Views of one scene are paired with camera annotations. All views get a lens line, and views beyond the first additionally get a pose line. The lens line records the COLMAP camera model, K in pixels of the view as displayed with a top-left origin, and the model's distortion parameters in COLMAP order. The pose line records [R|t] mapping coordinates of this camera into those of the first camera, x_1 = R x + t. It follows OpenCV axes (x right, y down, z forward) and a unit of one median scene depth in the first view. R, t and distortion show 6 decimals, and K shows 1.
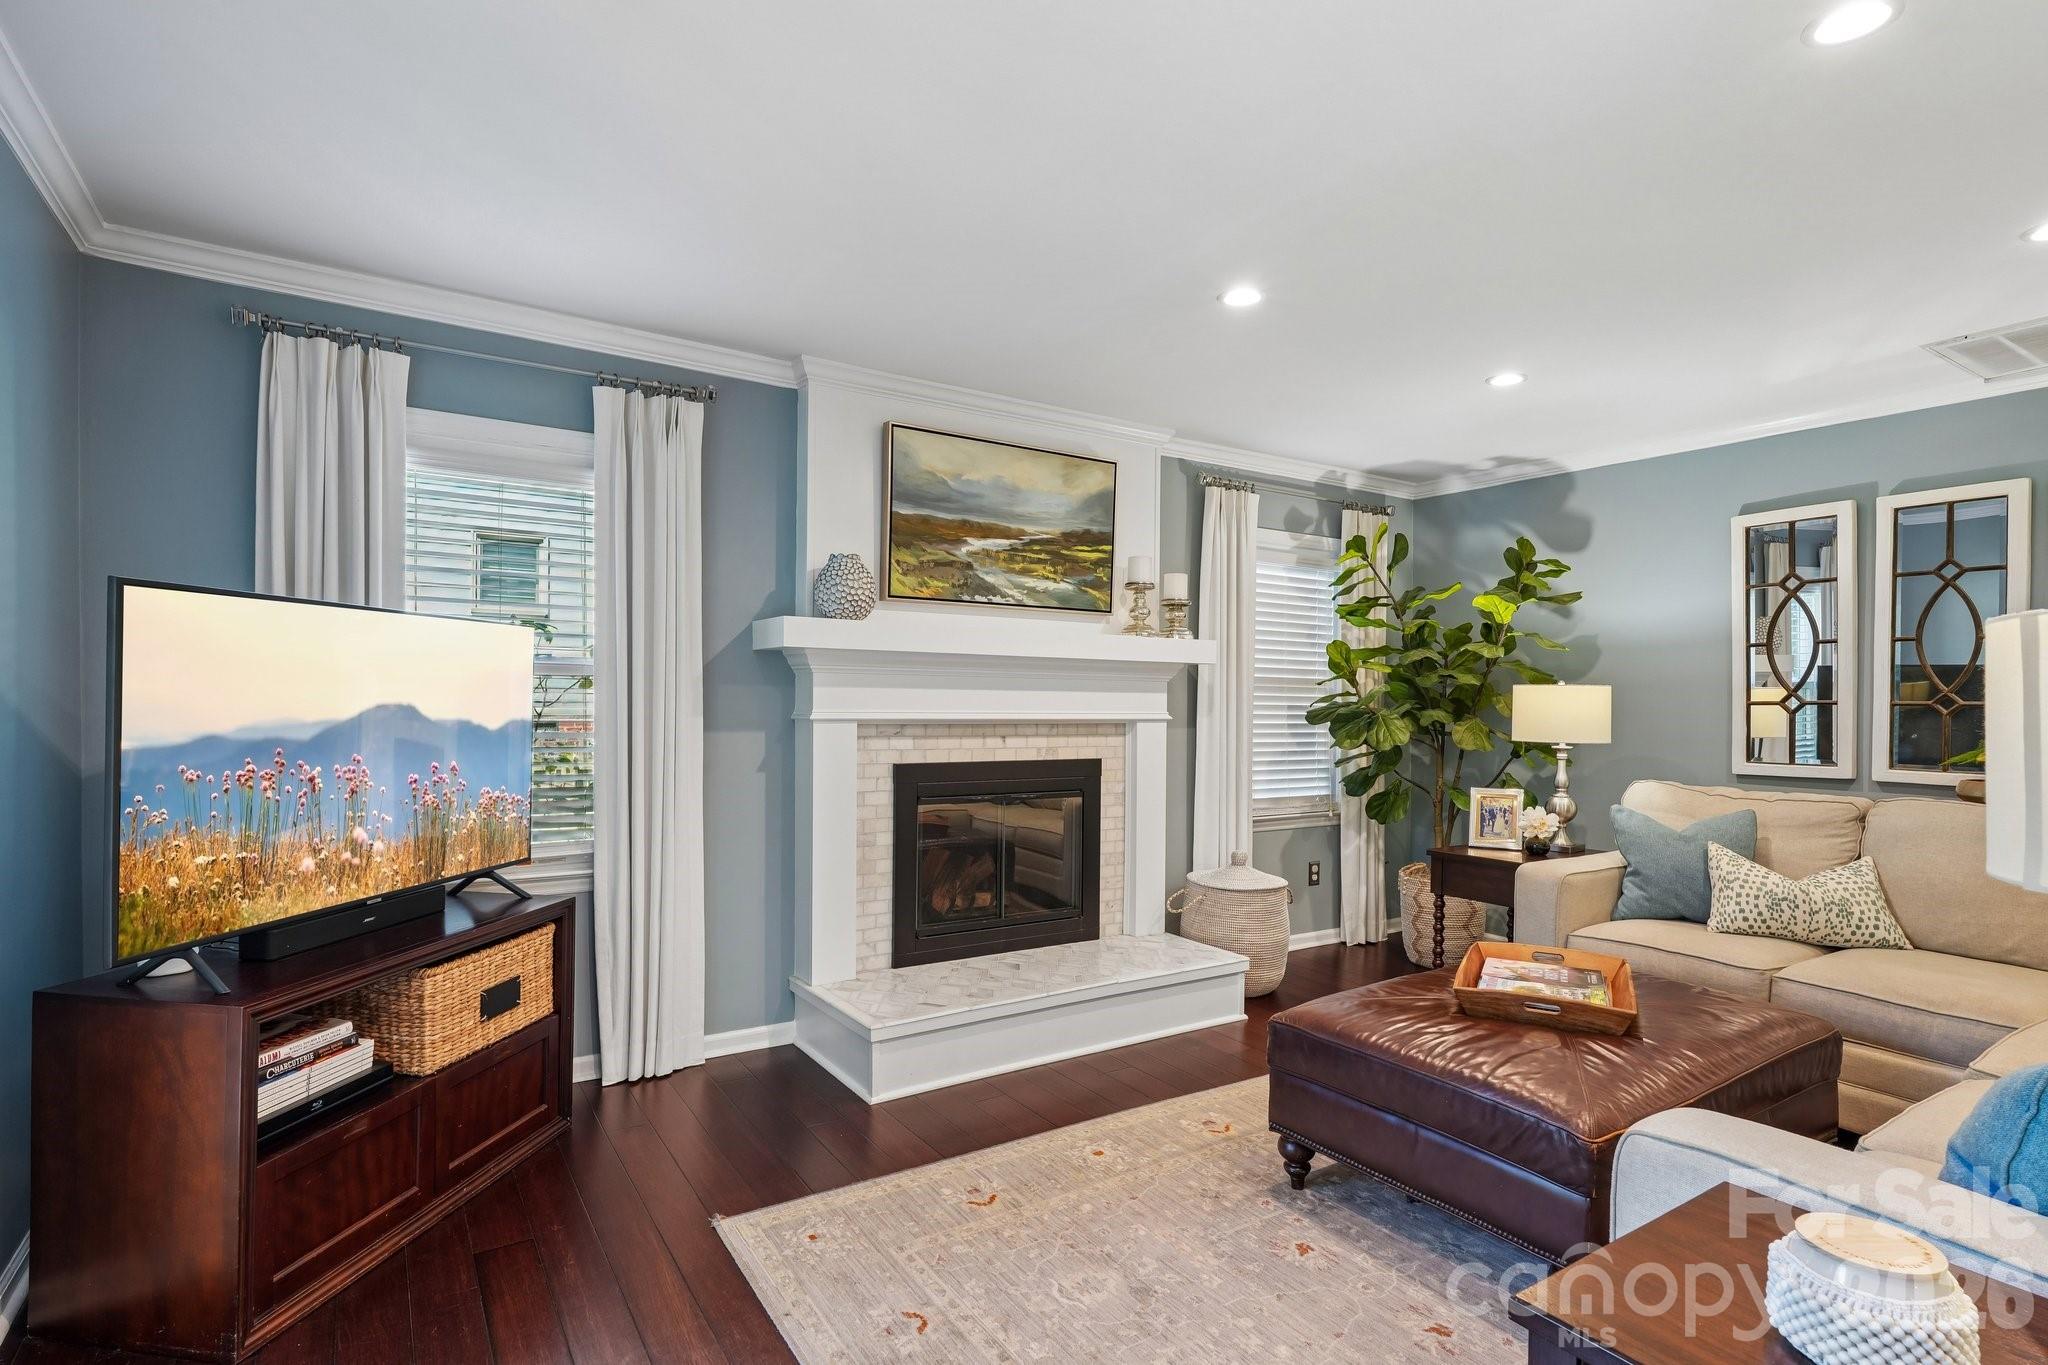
lens RADIAL K [[1009.0, 0, 1028.5], [0, 1009.0, 694.4], [0, 0, 1]] dist [0.002002, 0.000725]
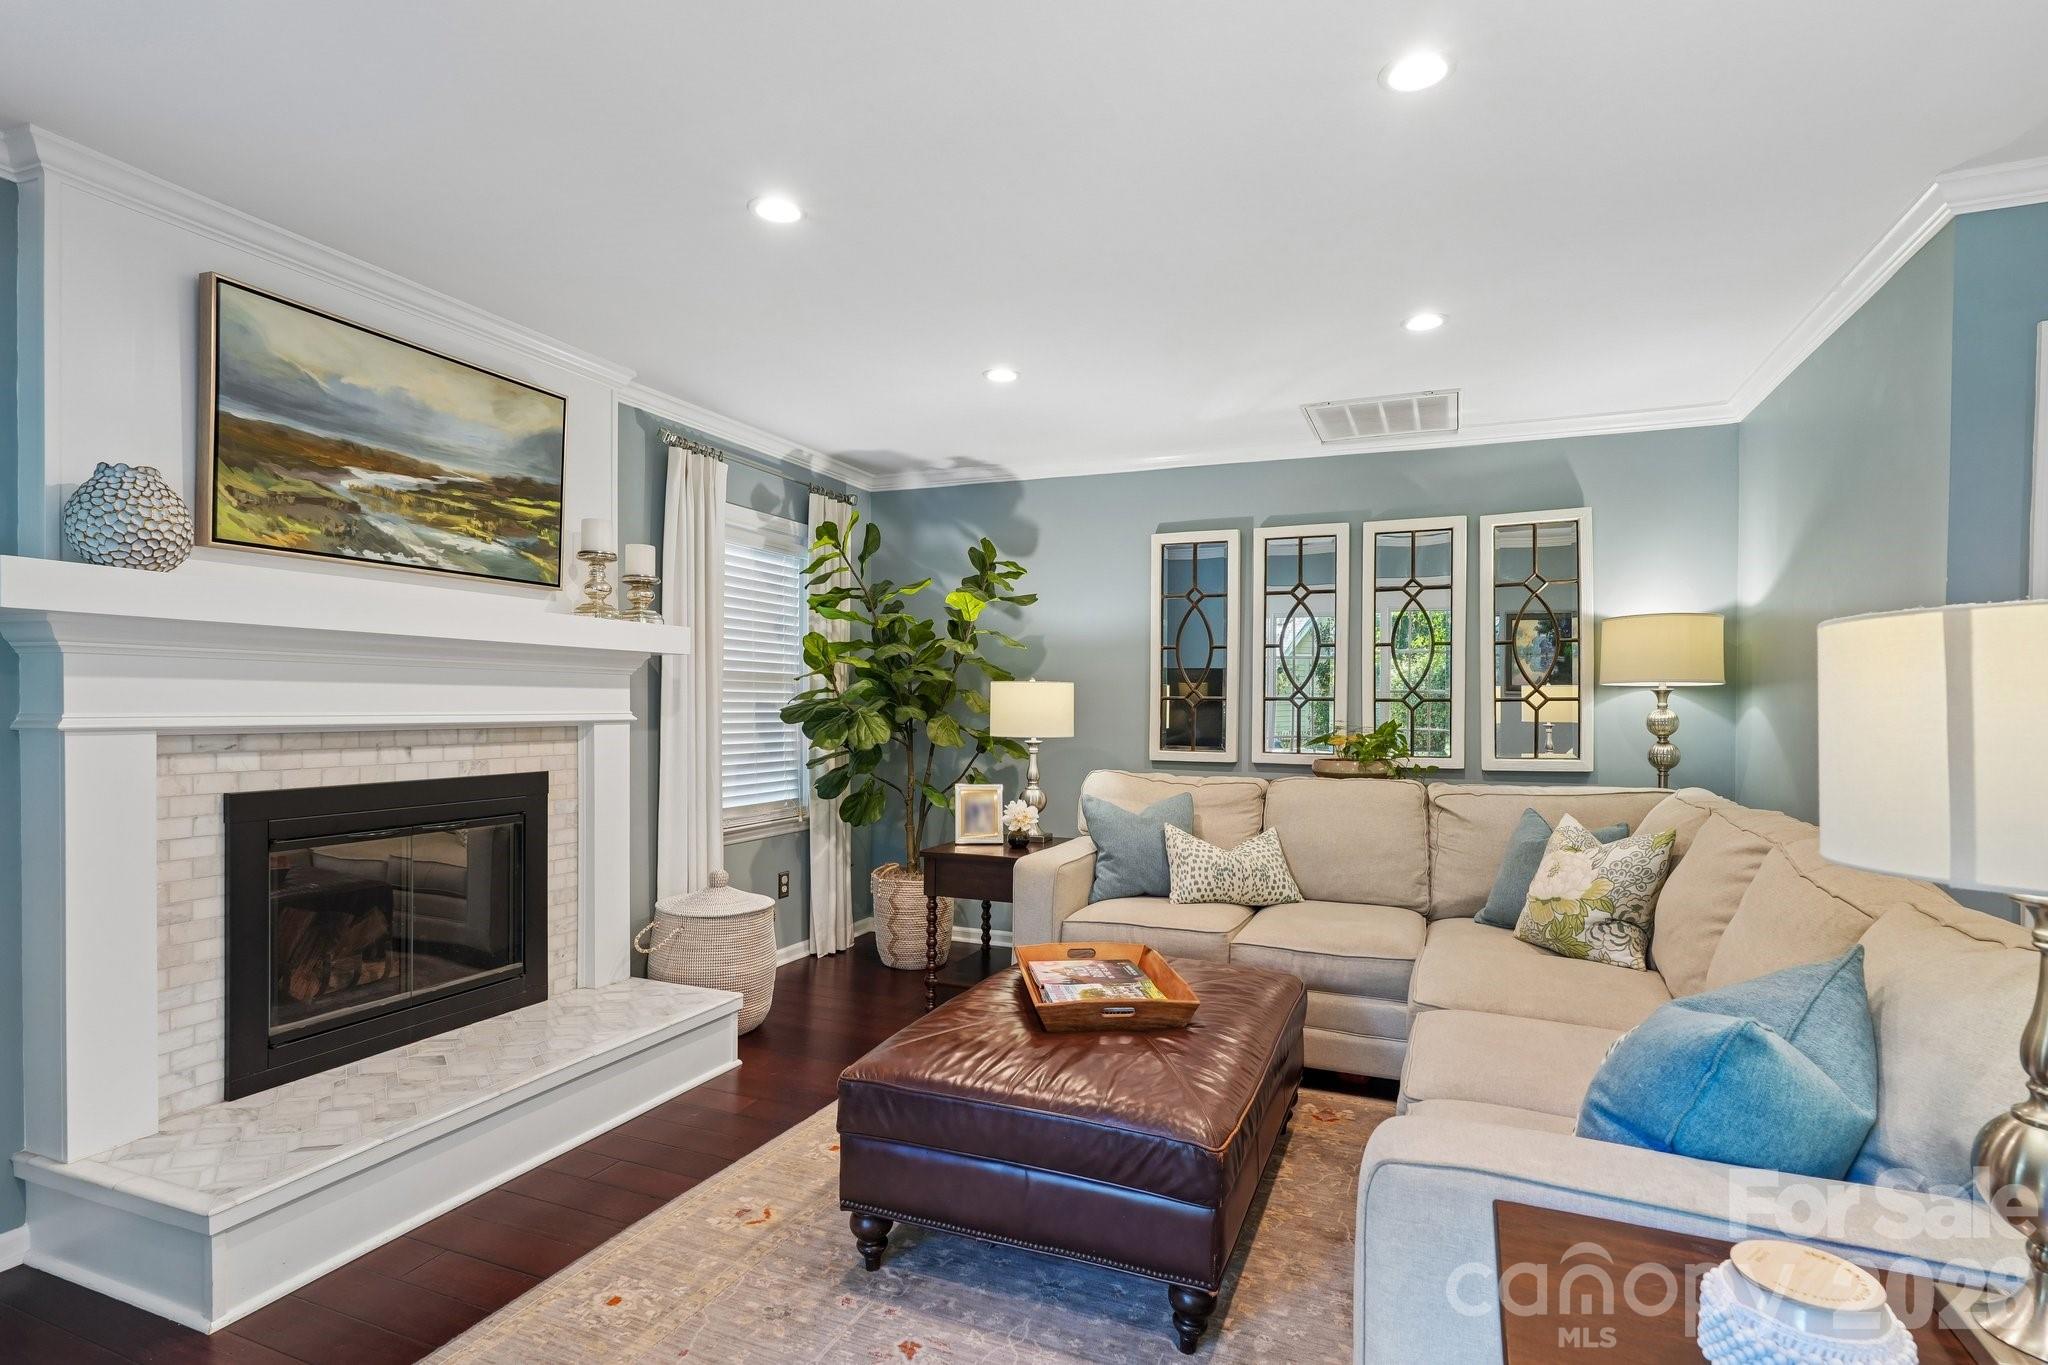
lens RADIAL K [[1009.8, 0, 1023.3], [0, 1009.8, 705.9], [0, 0, 1]] dist [-0.000800, 0.001225]
pose [[0.827884, -0.006881, 0.560856, -0.067507], [-0.001327, 0.999898, 0.014226, 0.000802], [-0.560897, -0.012522, 0.827791, 0.148871]]
